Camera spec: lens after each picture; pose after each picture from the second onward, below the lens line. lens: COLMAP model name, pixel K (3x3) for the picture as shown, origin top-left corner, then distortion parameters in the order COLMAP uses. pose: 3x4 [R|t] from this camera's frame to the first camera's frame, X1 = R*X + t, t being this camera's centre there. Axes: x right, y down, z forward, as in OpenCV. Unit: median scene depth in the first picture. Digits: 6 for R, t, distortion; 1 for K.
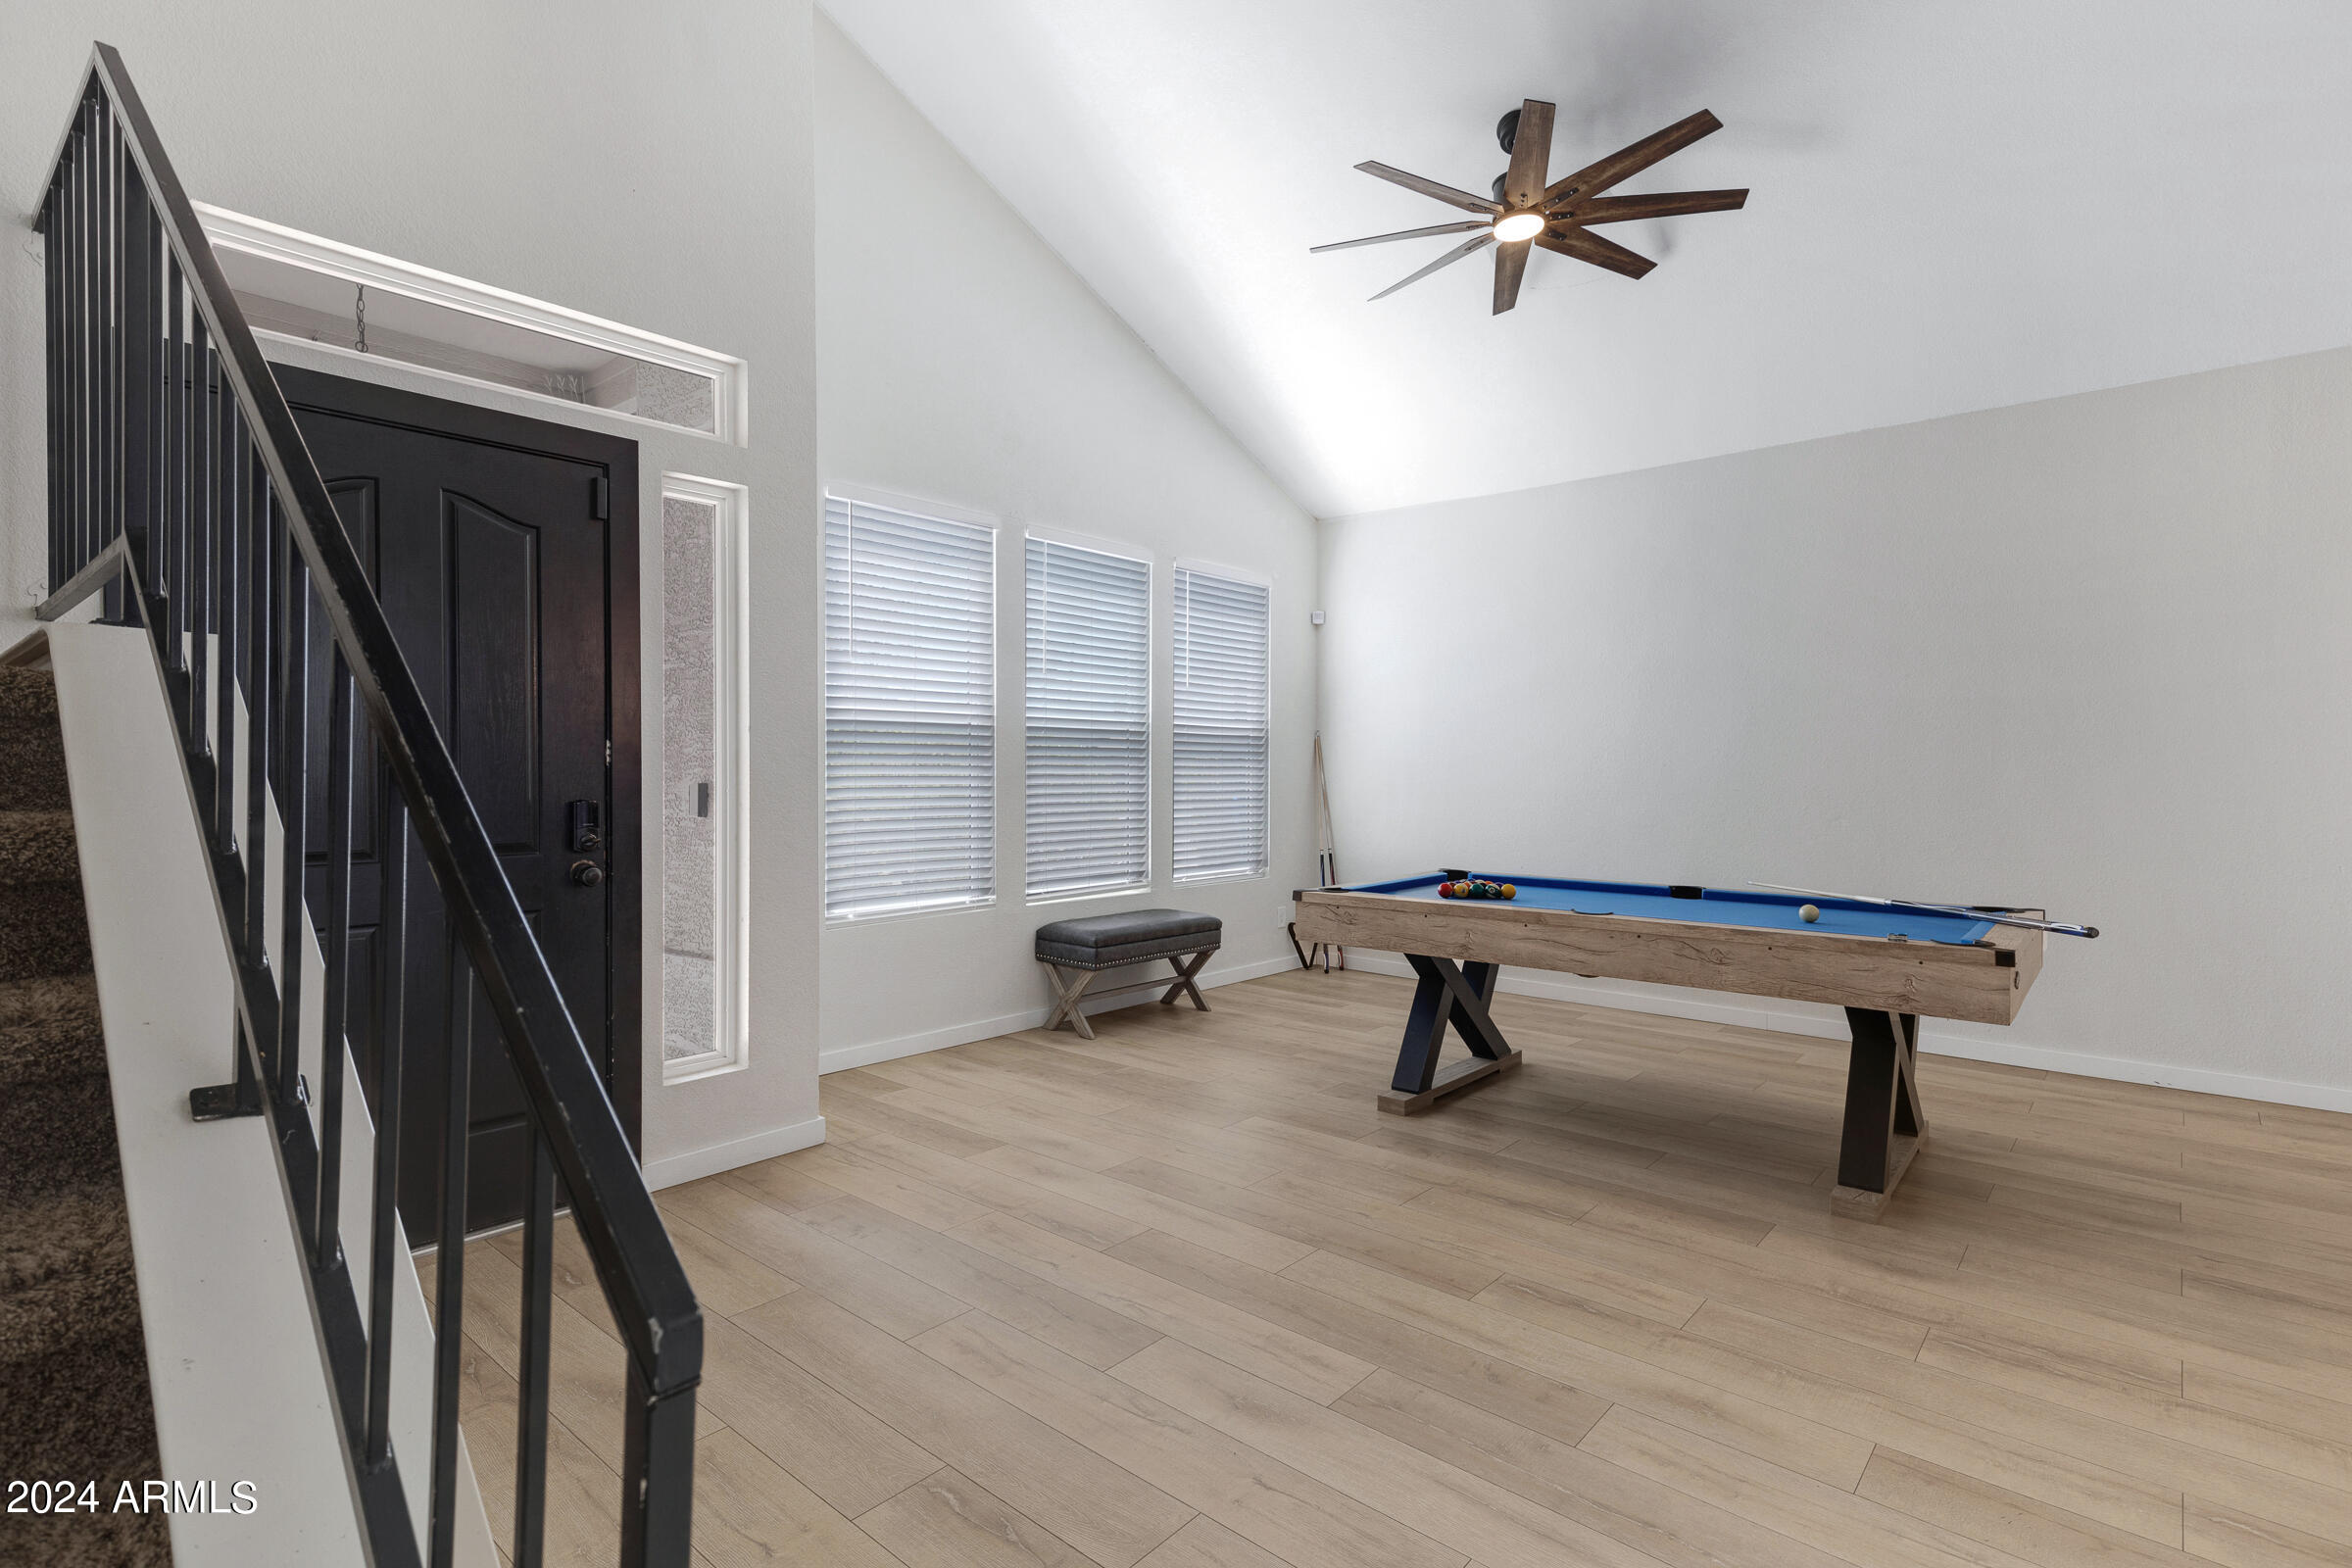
lens RADIAL K [[1124.5, 0, 1176.8], [0, 1124.5, 783.7], [0, 0, 1]] dist [0.027020, -0.001442]
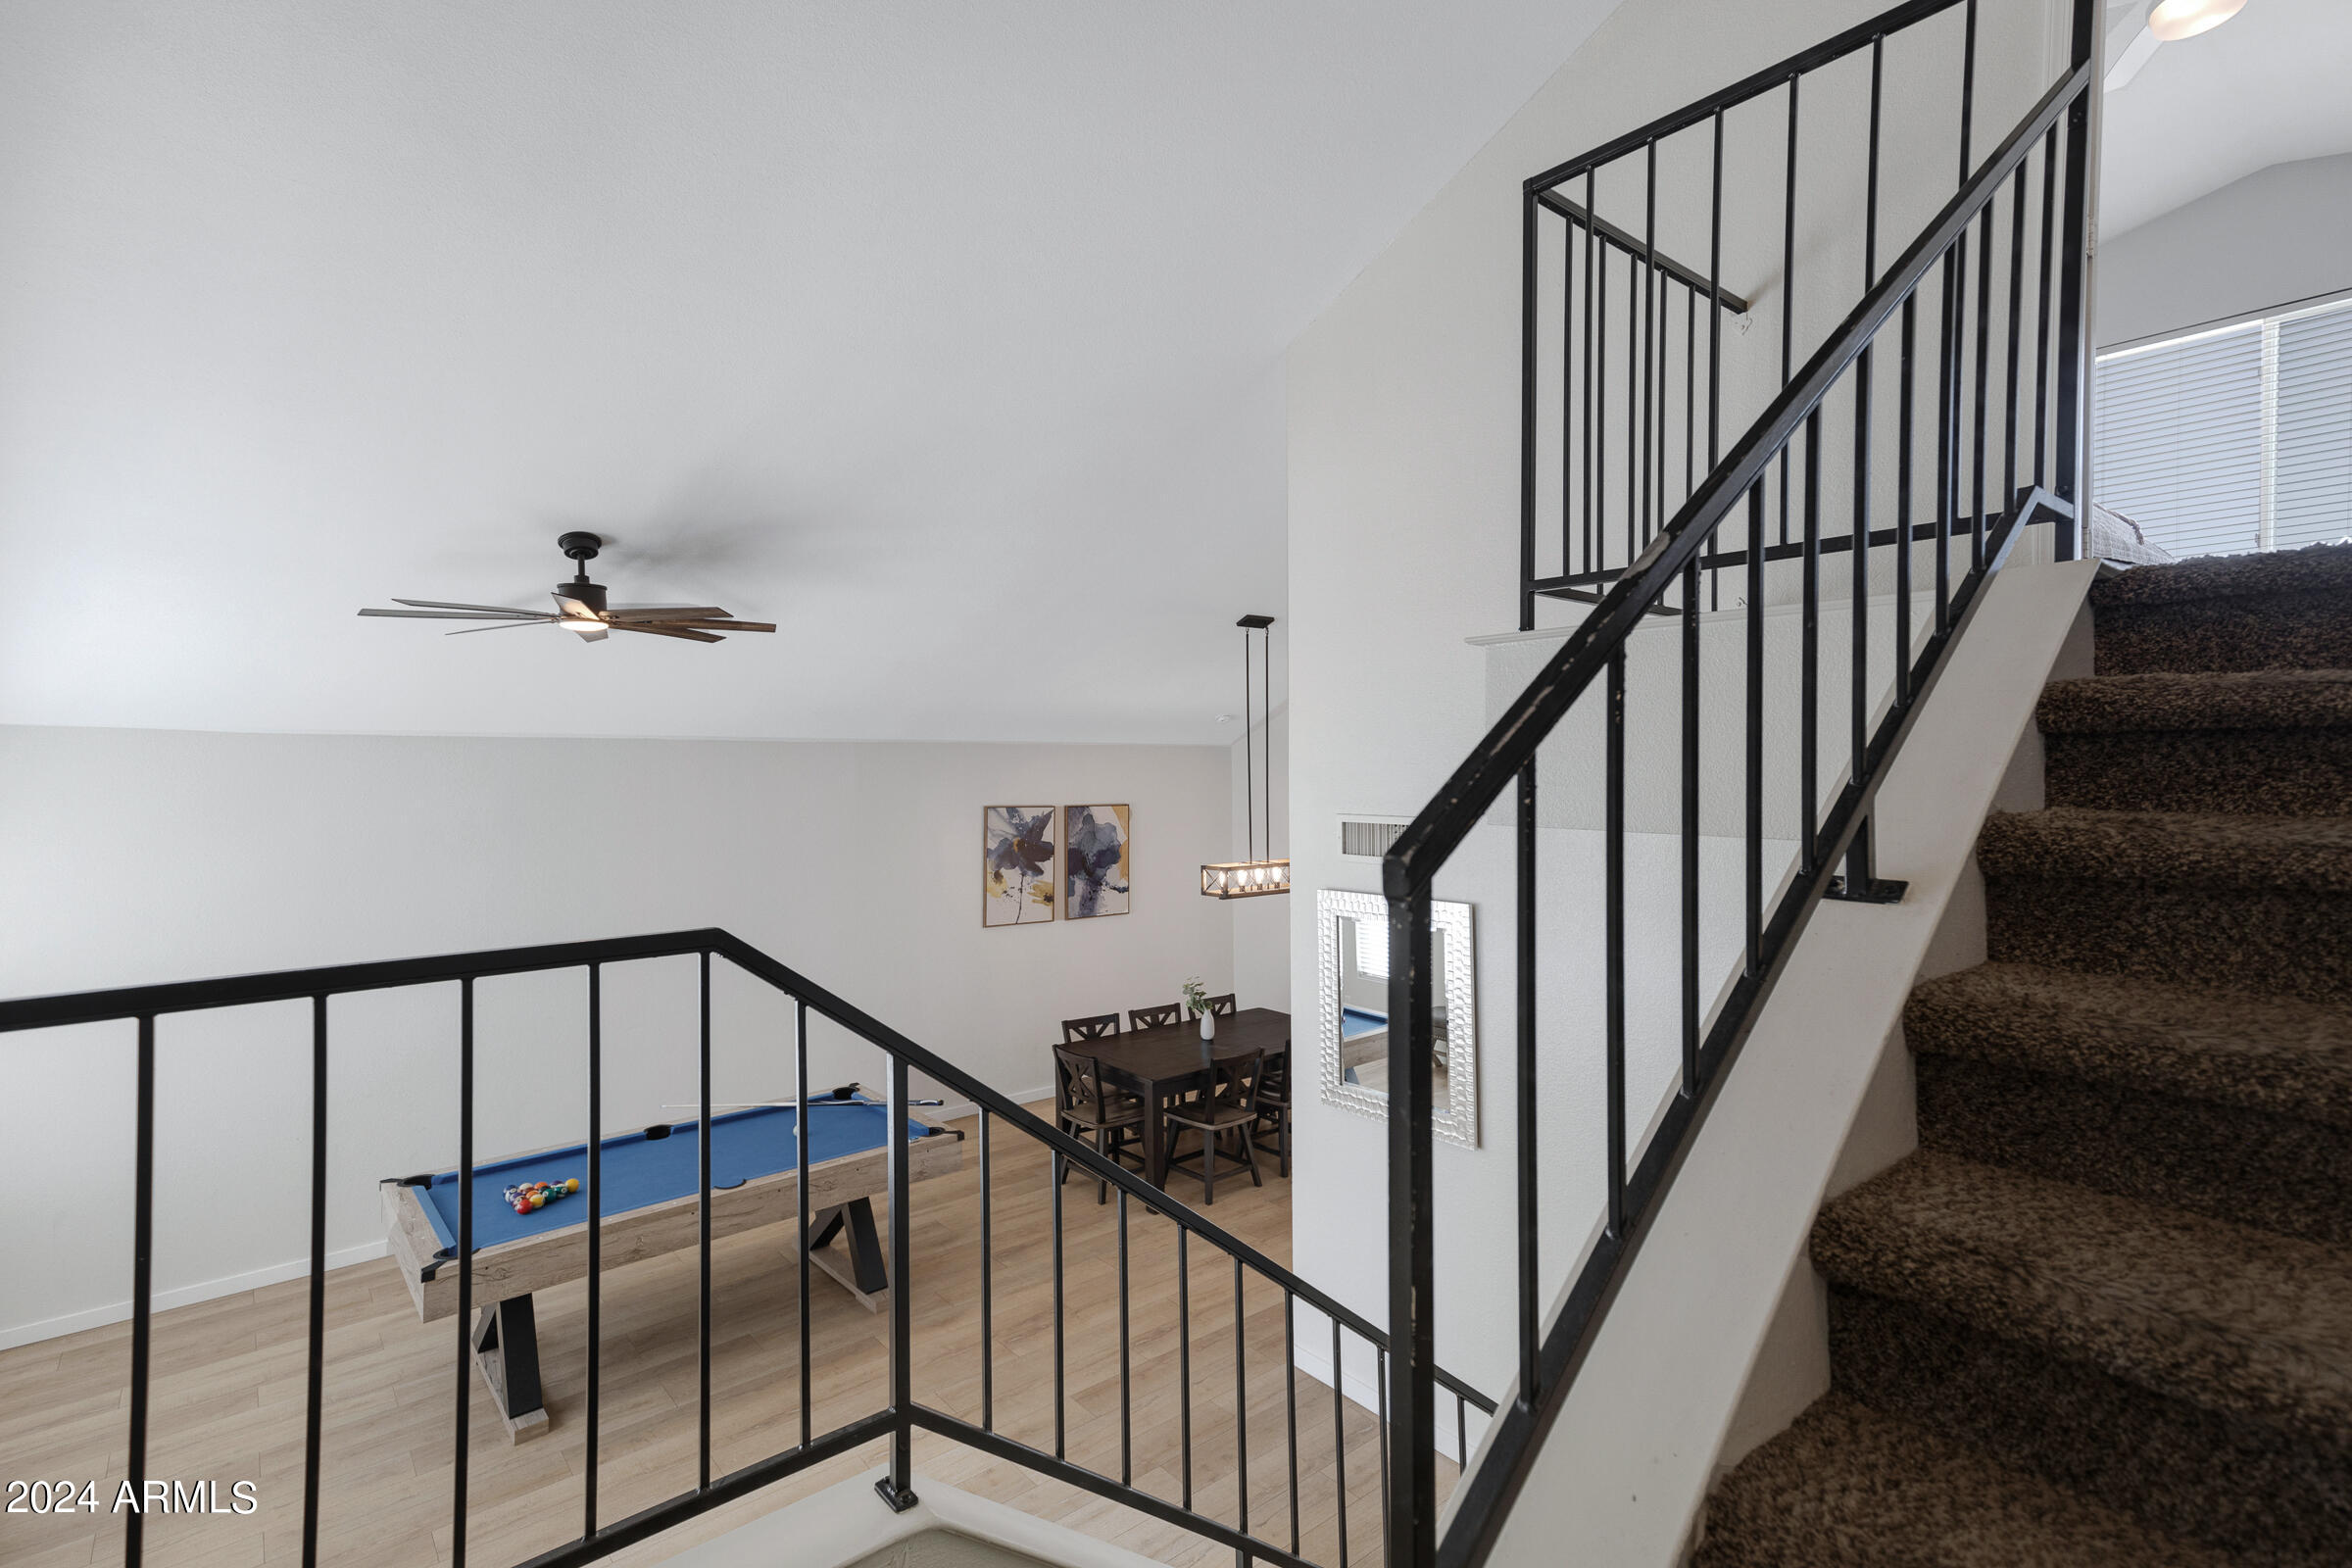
lens RADIAL K [[1108.2, 0, 1217.9], [0, 1108.2, 781.9], [0, 0, 1]] dist [0.029978, 0.000964]
pose [[0.132144, -0.015729, 0.991106, -0.933738], [0.012962, 0.999816, 0.014139, -0.404916], [-0.991146, 0.010978, 0.132324, 0.252054]]
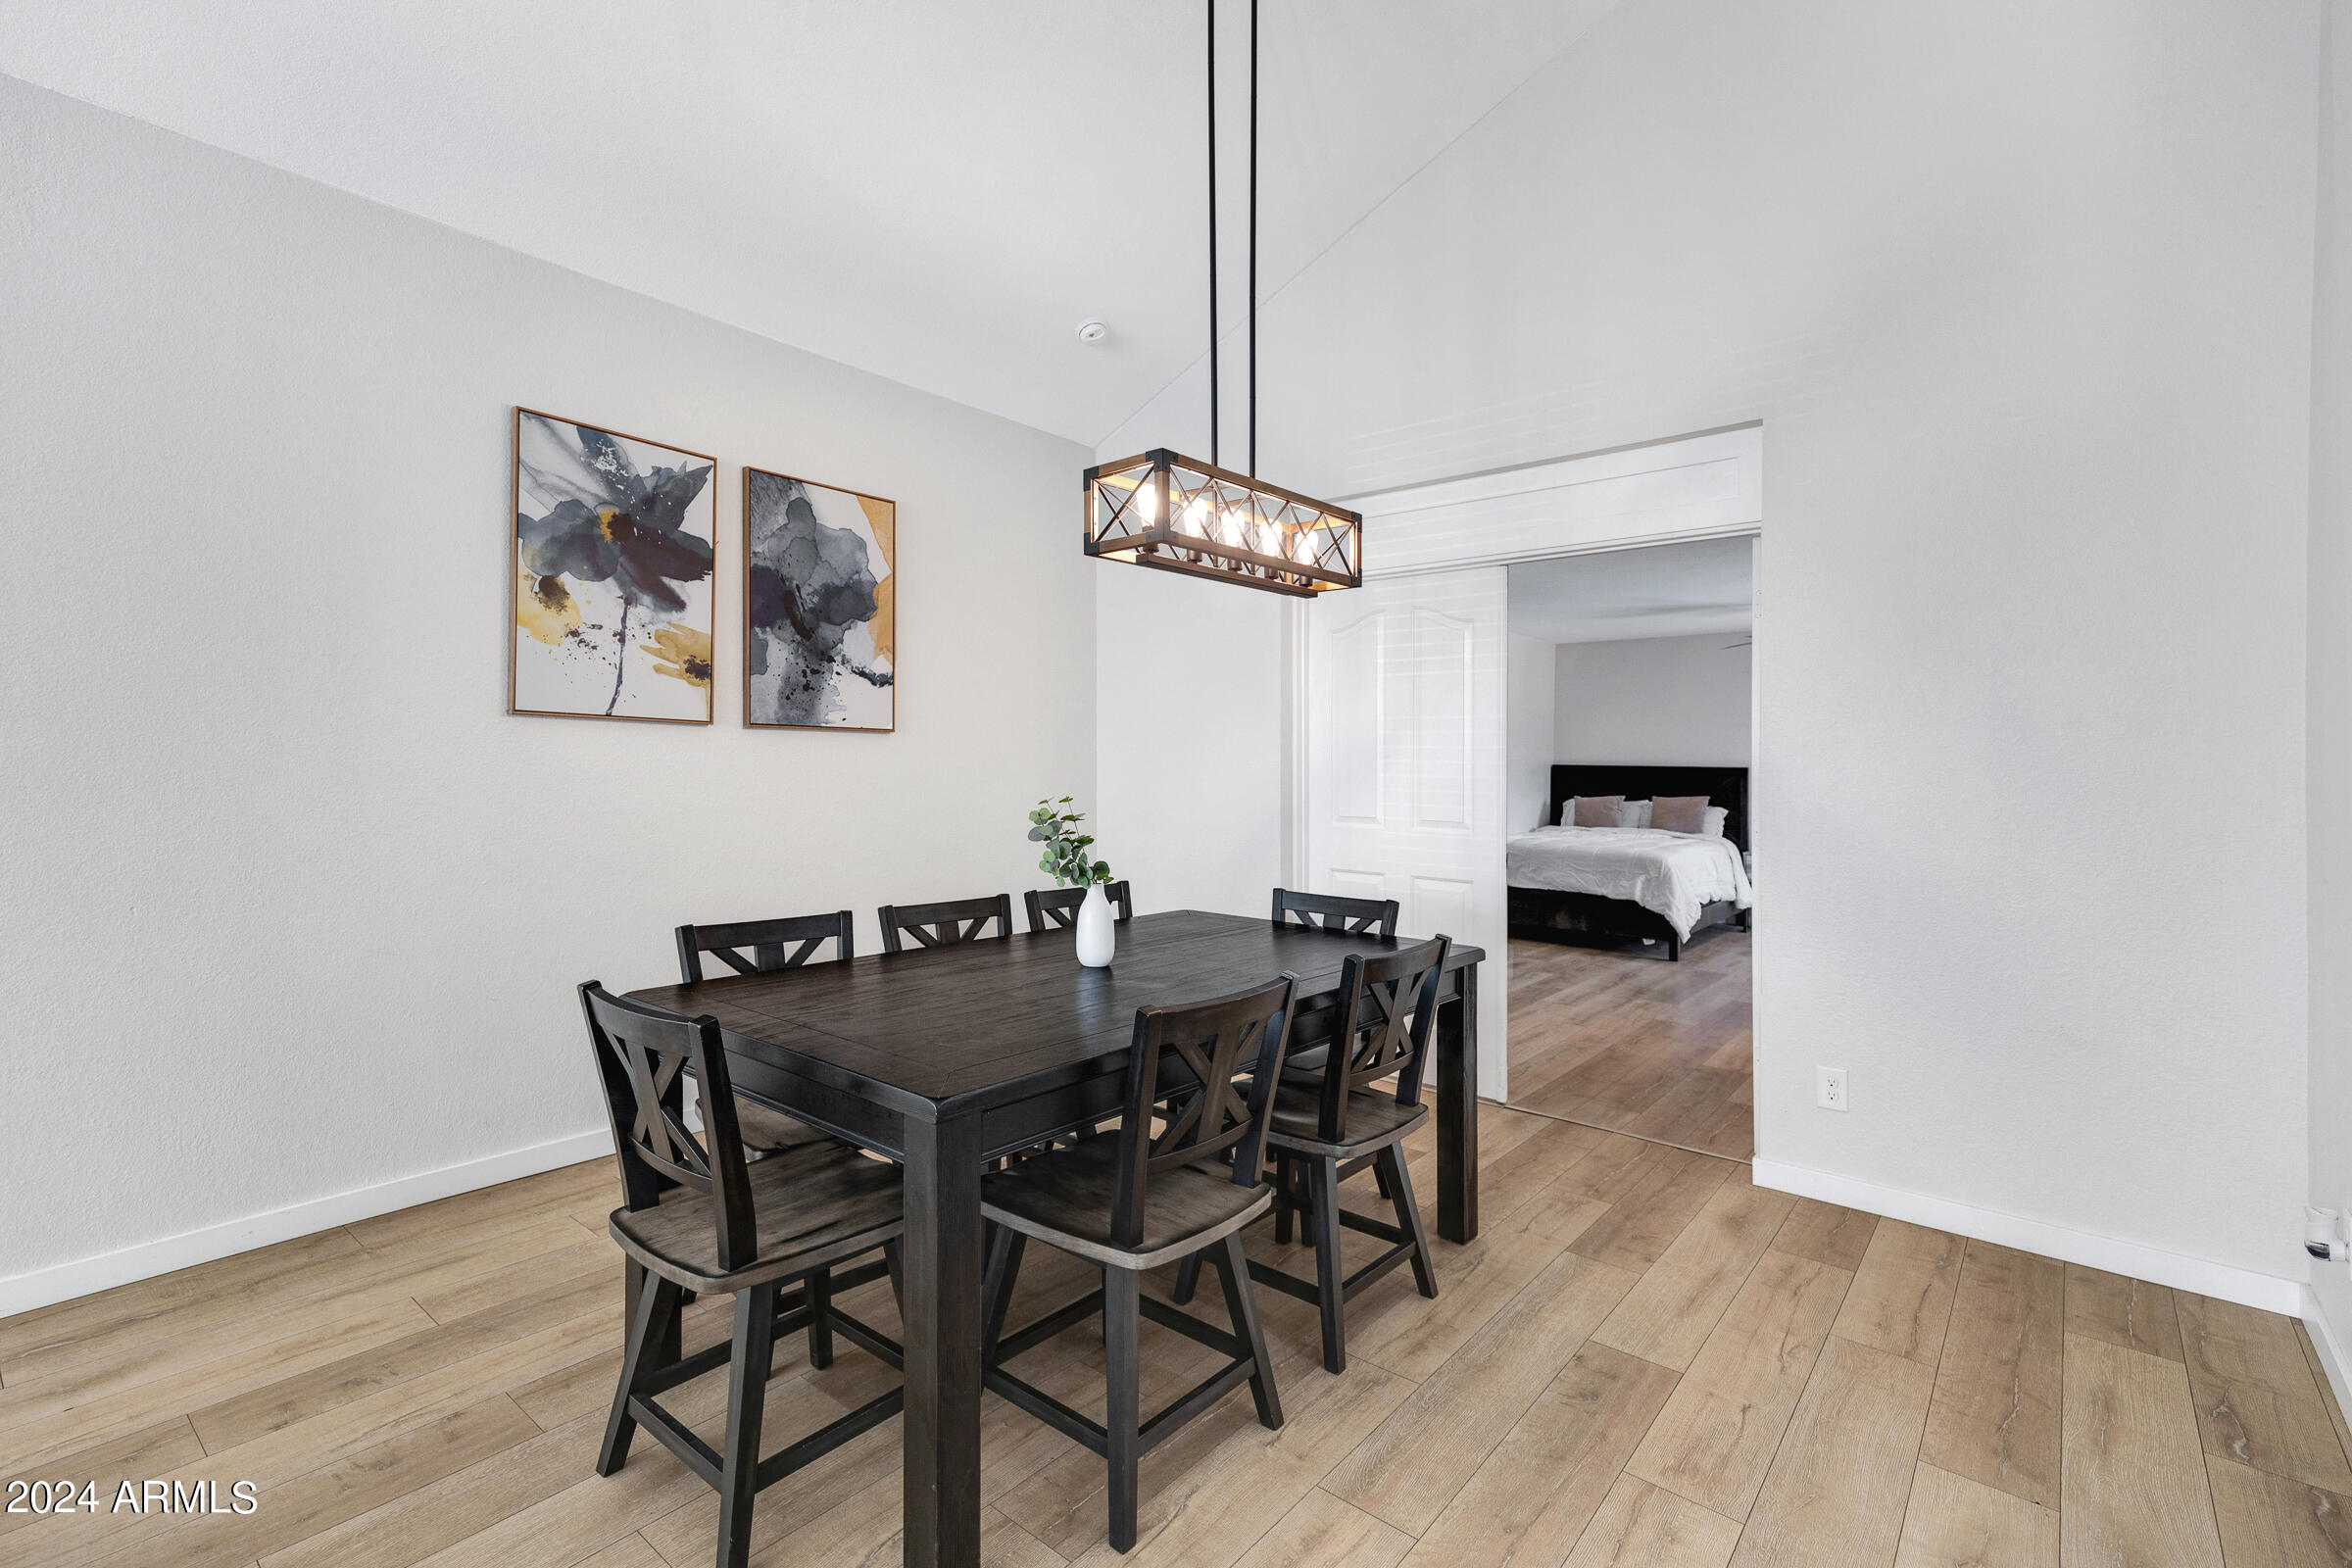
lens RADIAL K [[1055.7, 0, 1177.3], [0, 1055.7, 765.1], [0, 0, 1]] dist [0.026195, 0.000304]
pose [[-0.025329, -0.003557, 0.999673, 0.472755], [0.003373, 0.999988, 0.003644, -0.011311], [-0.999673, 0.003464, -0.025317, 0.529293]]
